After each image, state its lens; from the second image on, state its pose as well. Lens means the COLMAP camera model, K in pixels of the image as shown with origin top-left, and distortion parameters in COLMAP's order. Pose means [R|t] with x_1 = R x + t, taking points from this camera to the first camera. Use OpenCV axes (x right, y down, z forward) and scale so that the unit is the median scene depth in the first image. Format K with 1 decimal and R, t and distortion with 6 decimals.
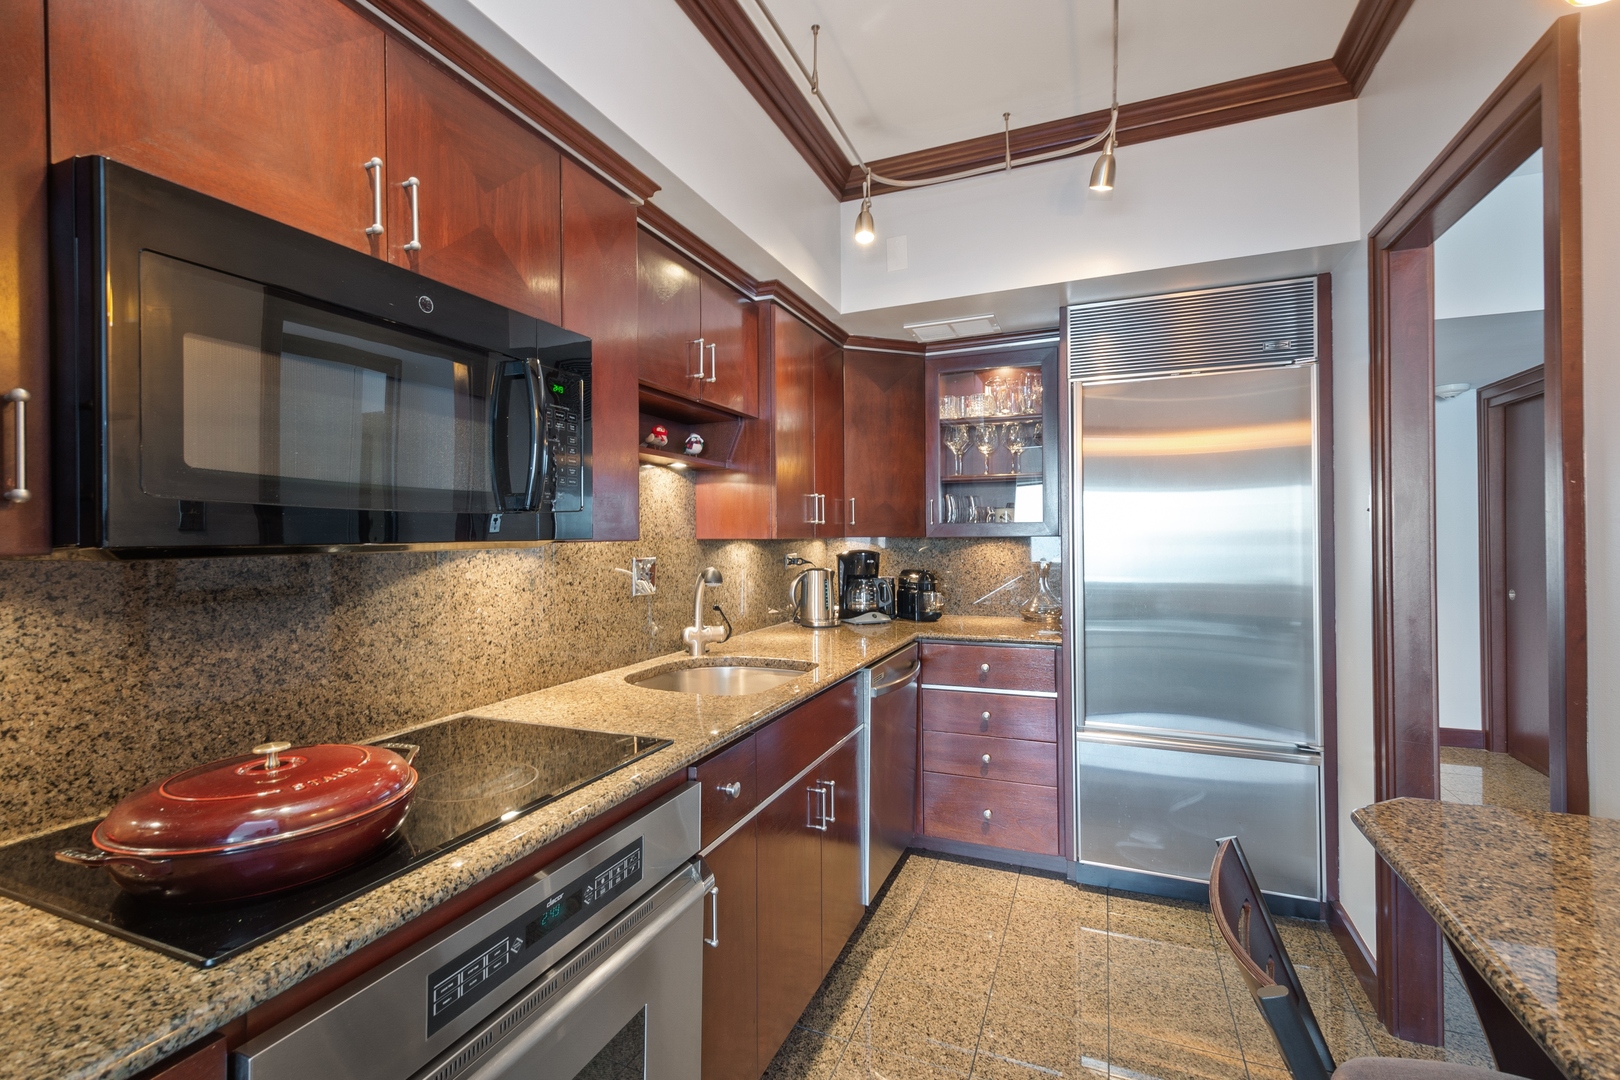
lens RADIAL K [[715.6, 0, 818.3], [0, 715.6, 536.9], [0, 0, 1]] dist [0.009892, 0.000157]
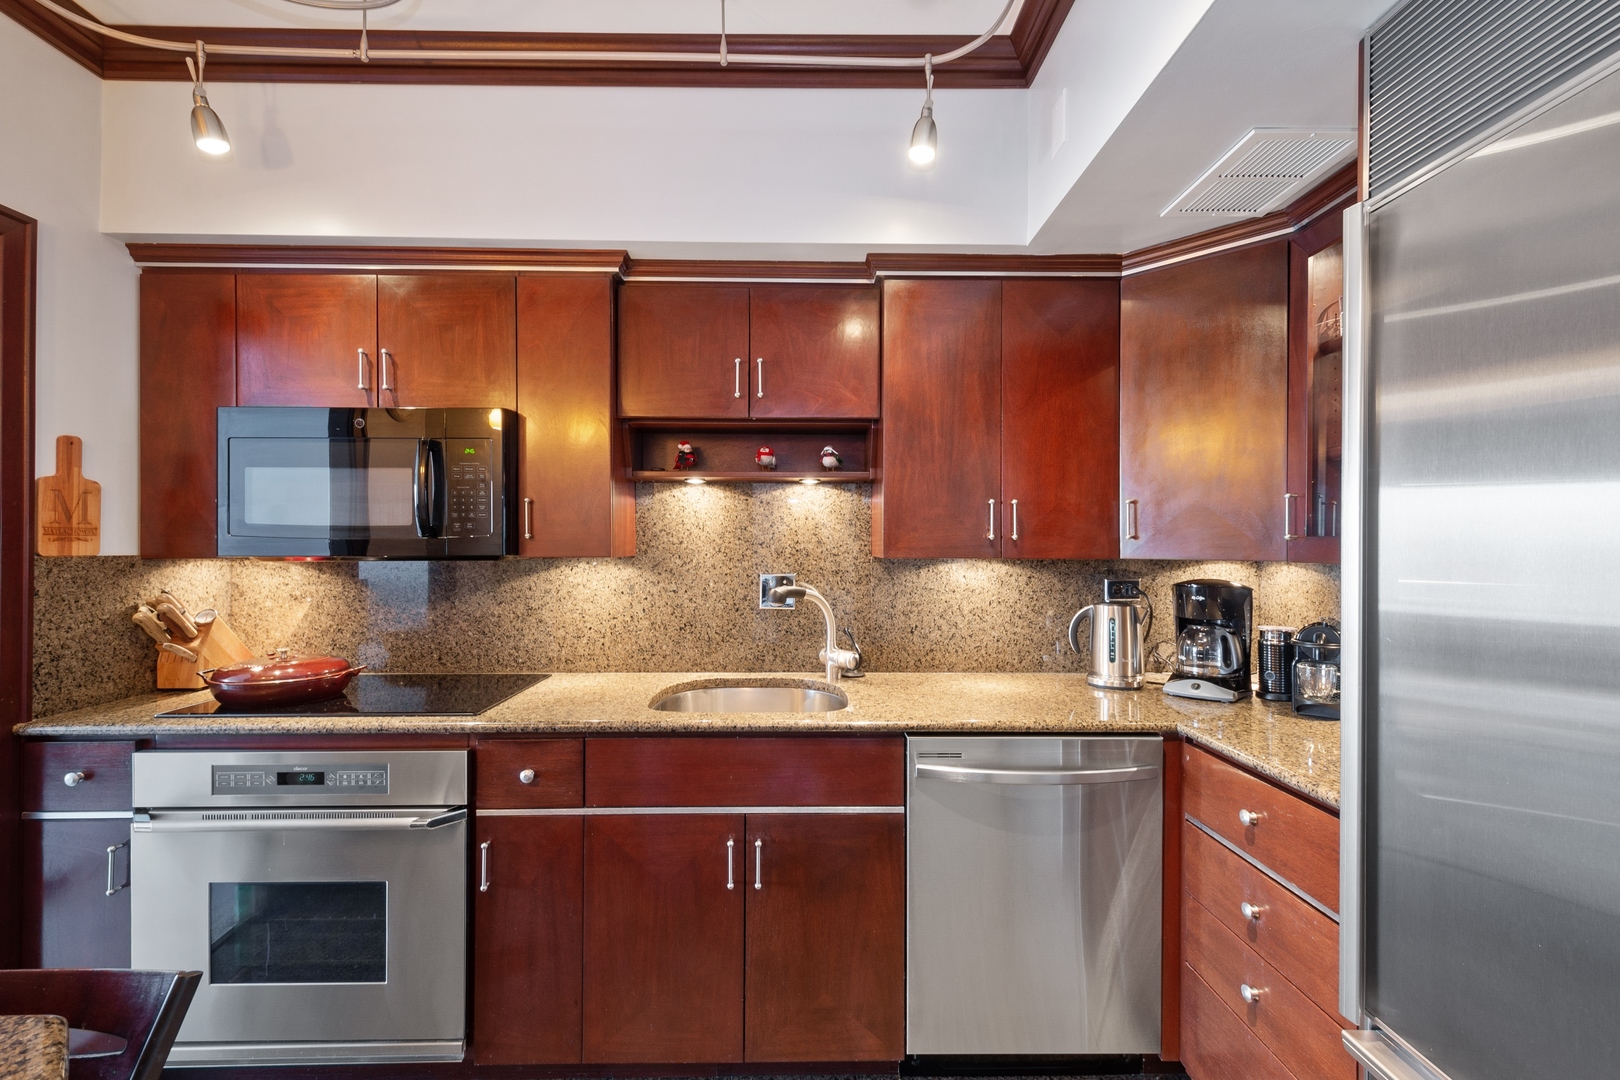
lens RADIAL K [[715.6, 0, 810.3], [0, 715.6, 545.3], [0, 0, 1]] dist [0.009892, 0.000157]
pose [[0.391249, 0.008562, -0.920245, 1.078808], [-0.007860, 0.999951, 0.005962, -0.027183], [0.920251, 0.004900, 0.391298, 0.933075]]
